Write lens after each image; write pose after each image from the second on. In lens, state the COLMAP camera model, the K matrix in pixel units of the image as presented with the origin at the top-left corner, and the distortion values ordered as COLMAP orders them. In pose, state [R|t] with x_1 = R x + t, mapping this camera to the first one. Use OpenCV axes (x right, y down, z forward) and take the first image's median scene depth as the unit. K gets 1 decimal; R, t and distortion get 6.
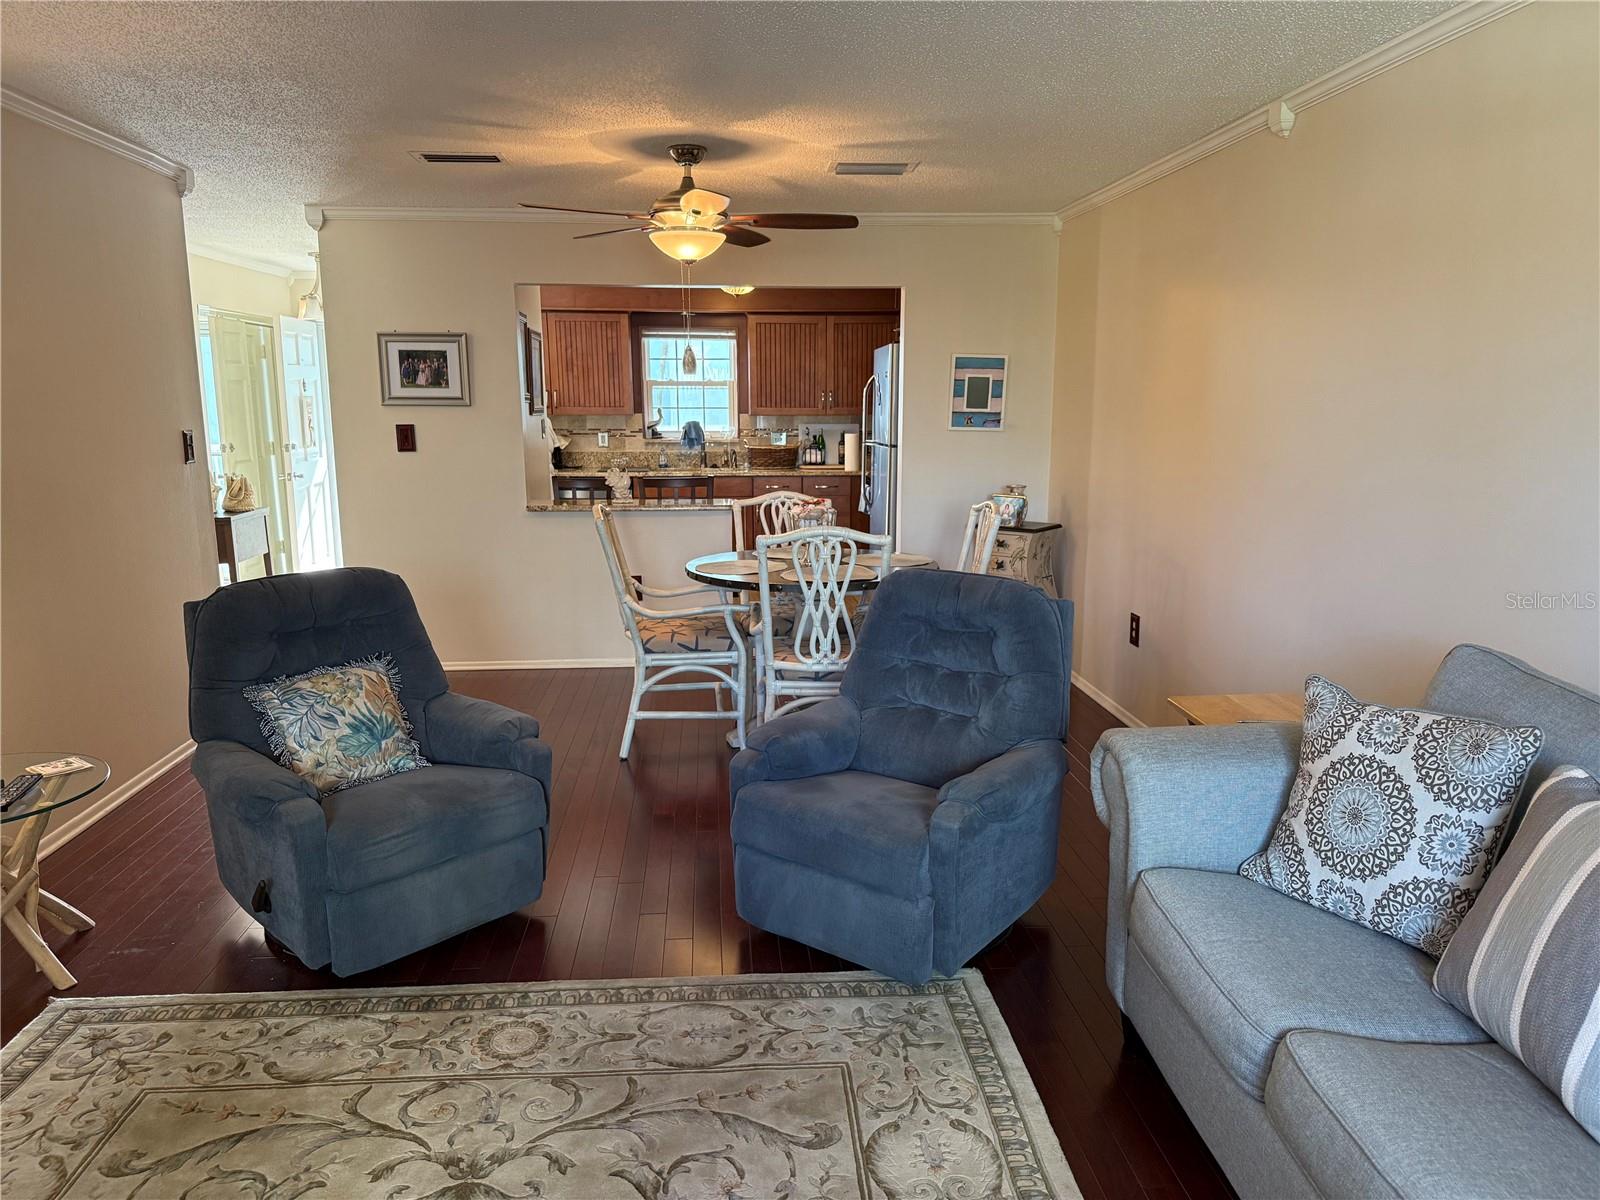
lens RADIAL K [[1118.6, 0, 789.7], [0, 1118.6, 608.5], [0, 0, 1]] dist [0.059310, -0.076074]
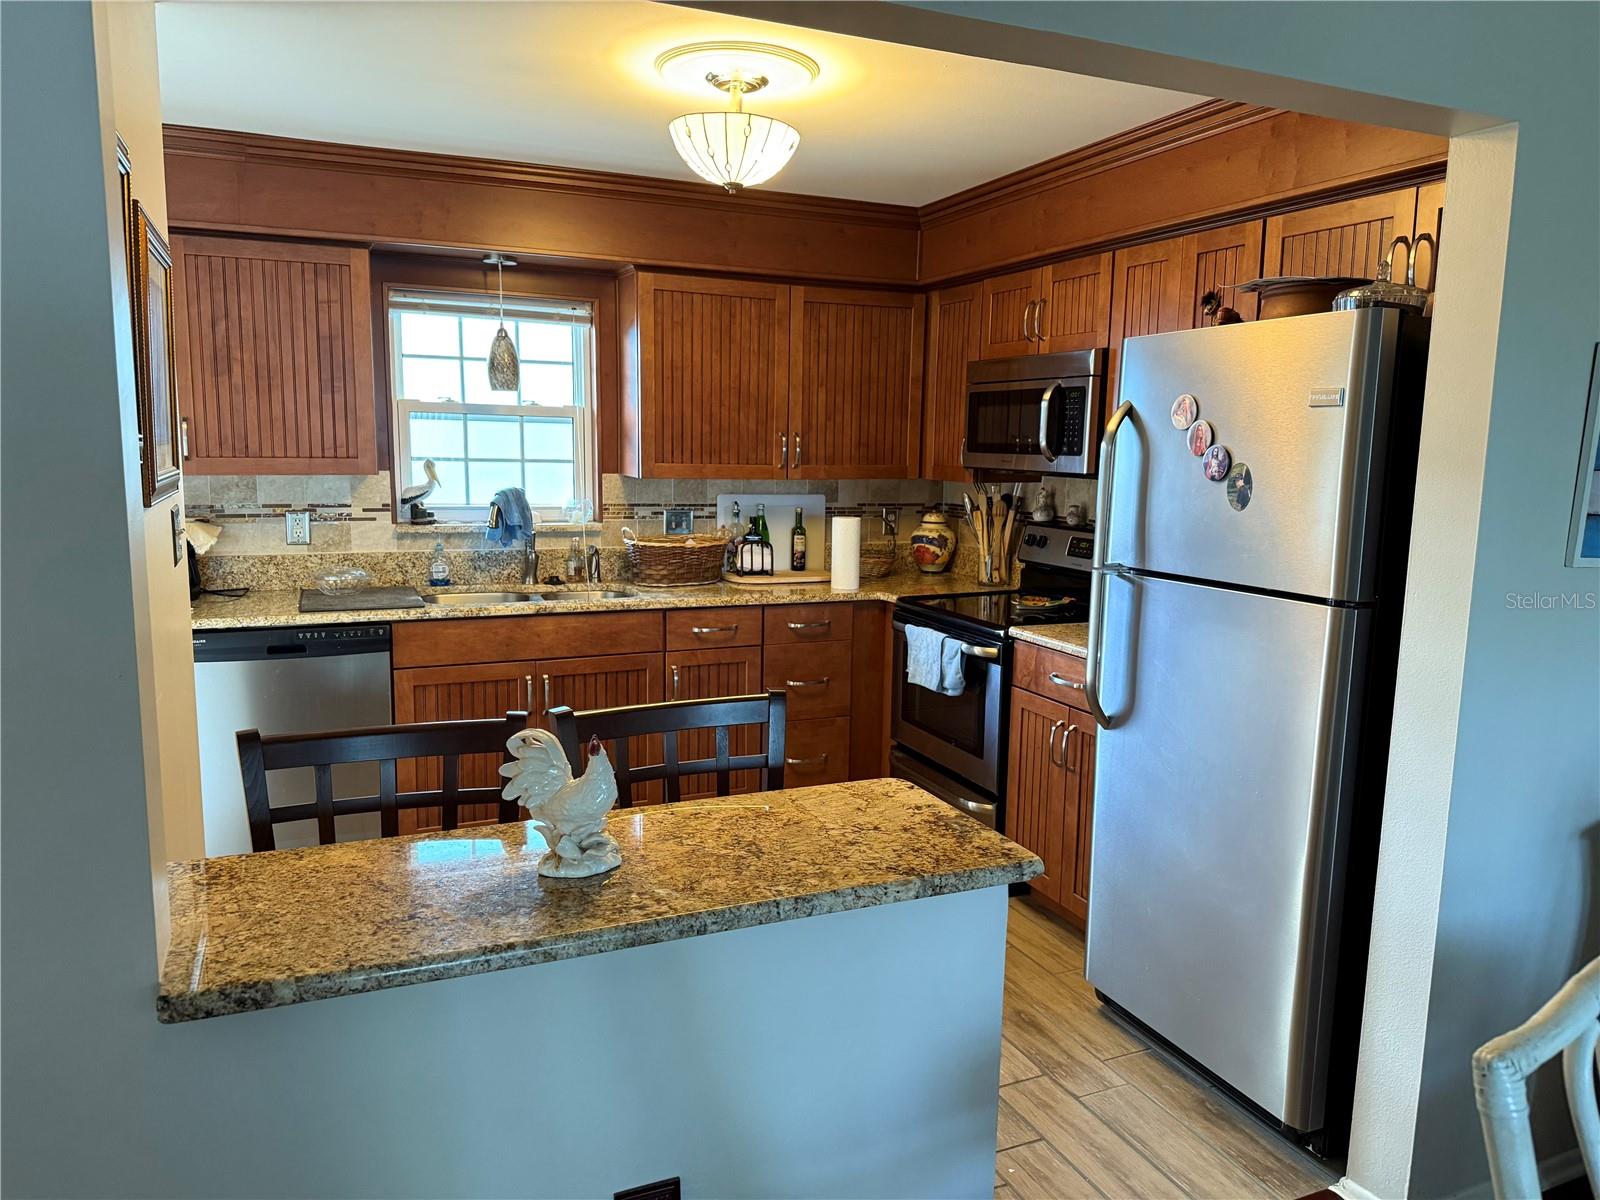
lens RADIAL K [[1118.6, 0, 805.0], [0, 1118.6, 595.2], [0, 0, 1]] dist [0.059310, -0.076074]
pose [[0.942484, -0.027858, 0.333089, -0.127358], [0.041103, 0.998617, -0.032780, -0.100663], [-0.331715, 0.044585, 0.942325, 0.507547]]
